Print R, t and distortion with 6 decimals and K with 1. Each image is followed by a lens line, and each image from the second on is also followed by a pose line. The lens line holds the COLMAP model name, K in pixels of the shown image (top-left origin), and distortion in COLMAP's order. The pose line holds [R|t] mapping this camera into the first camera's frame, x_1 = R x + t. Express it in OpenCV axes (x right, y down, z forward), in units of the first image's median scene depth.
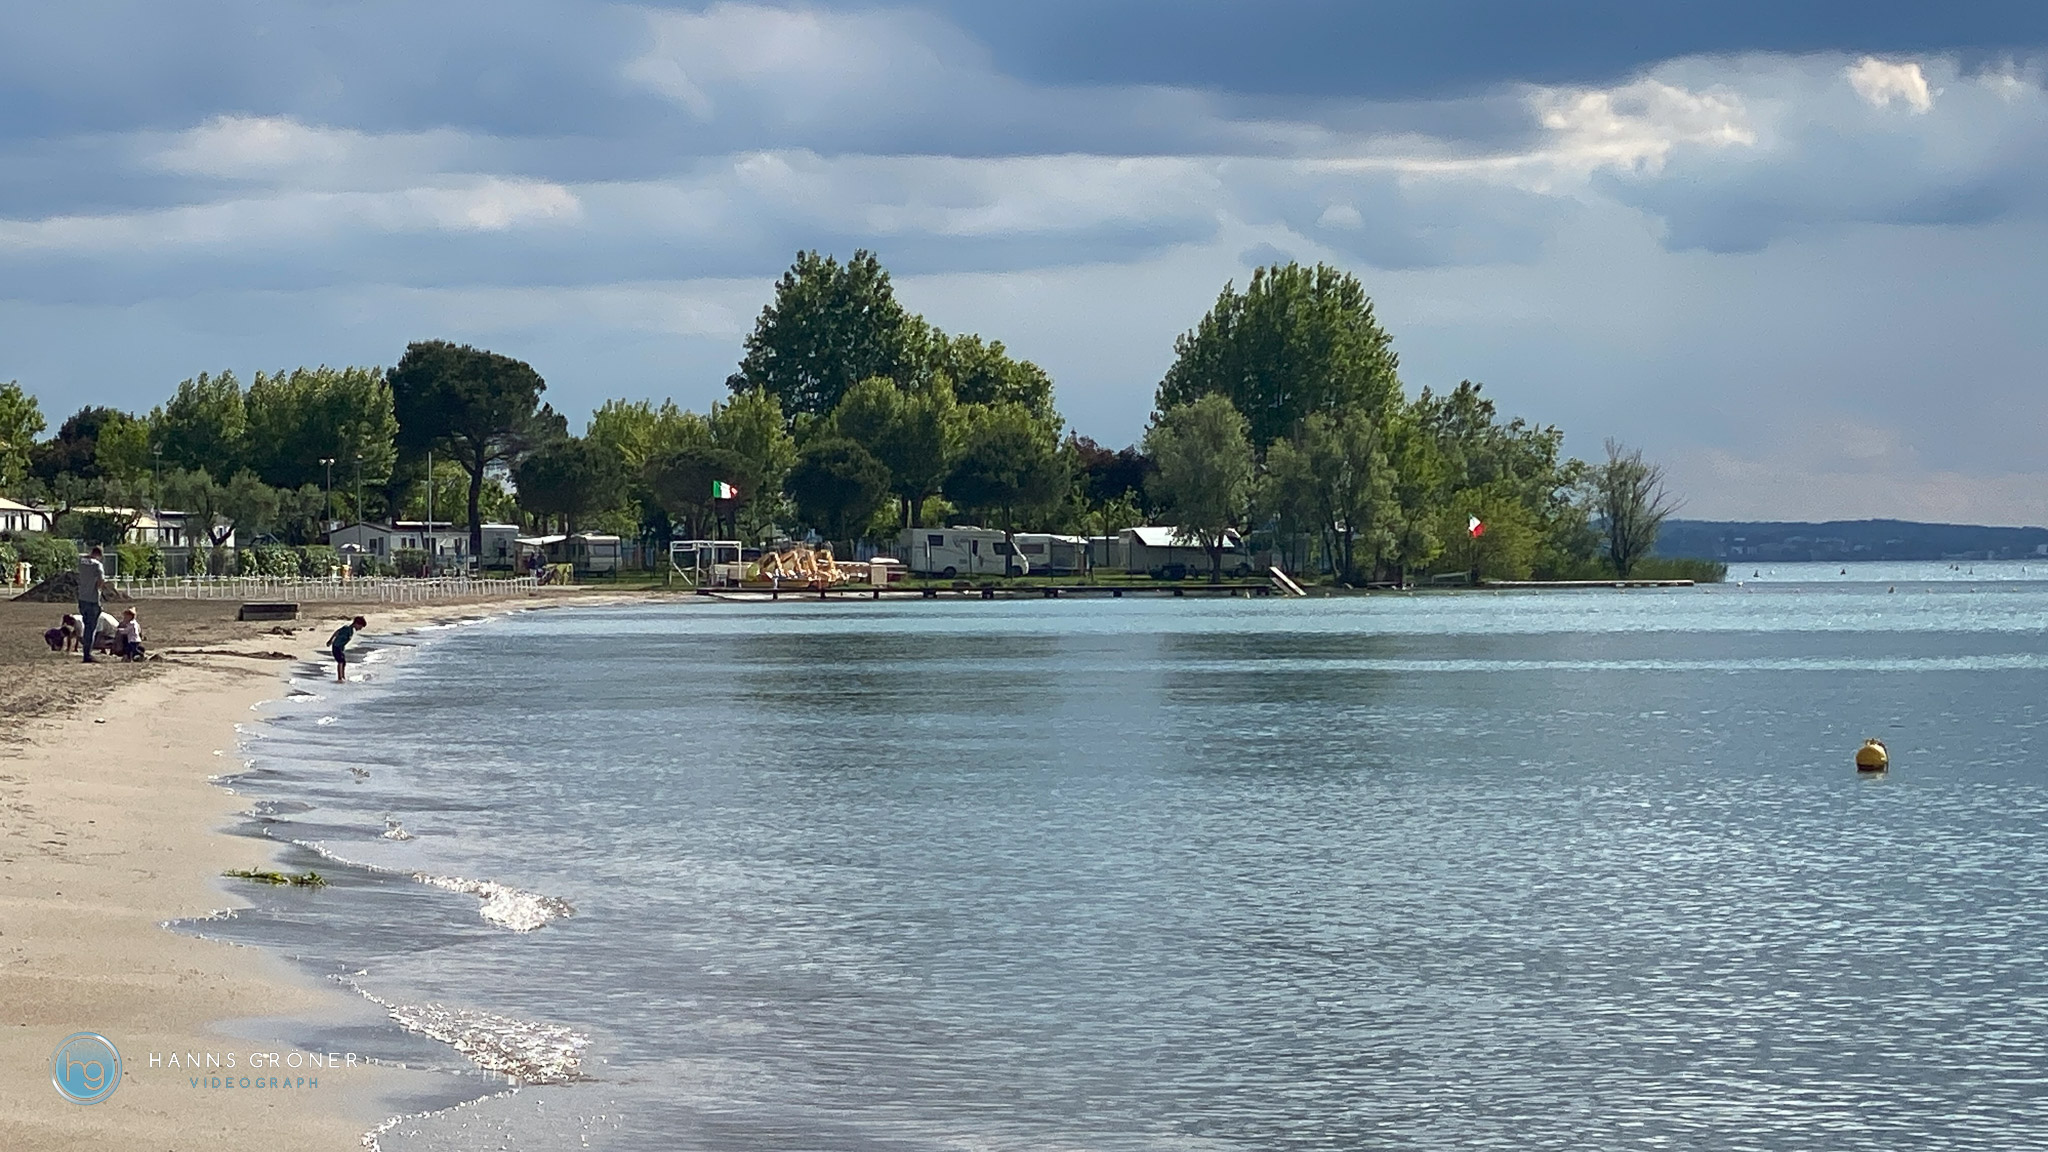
lens RADIAL K [[6663.9, 0, 1024.0], [0, 6663.9, 576.0], [0, 0, 1]] dist [-0.053144, 1.127480]
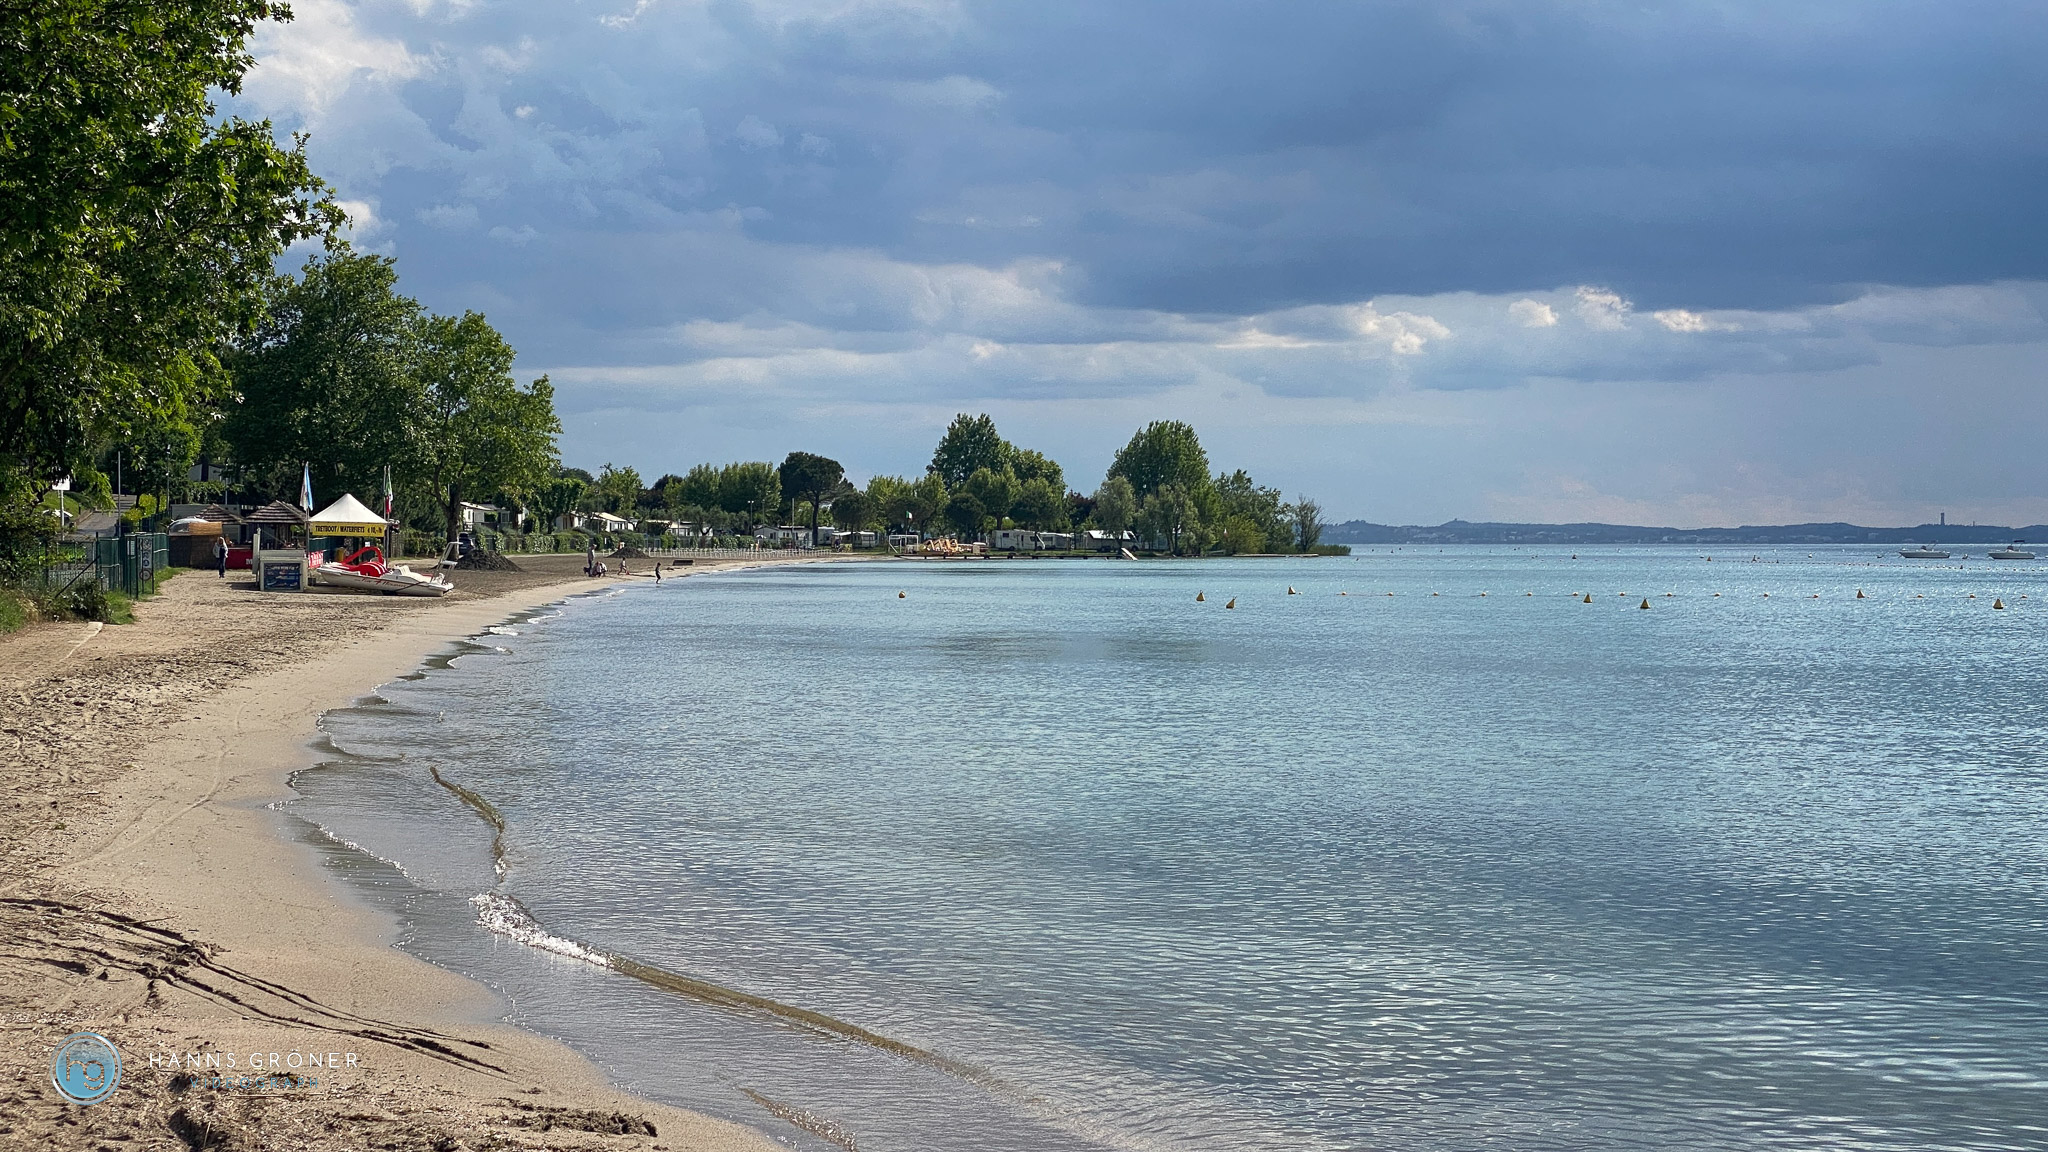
lens RADIAL K [[3129.9, 0, 1024.0], [0, 3129.9, 576.0], [0, 0, 1]] dist [0.107906, 0.107286]
pose [[0.999390, 0.008921, -0.033756, 0.031648], [-0.008606, 0.999918, 0.009473, -0.001327], [0.033838, -0.009177, 0.999385, -0.140450]]
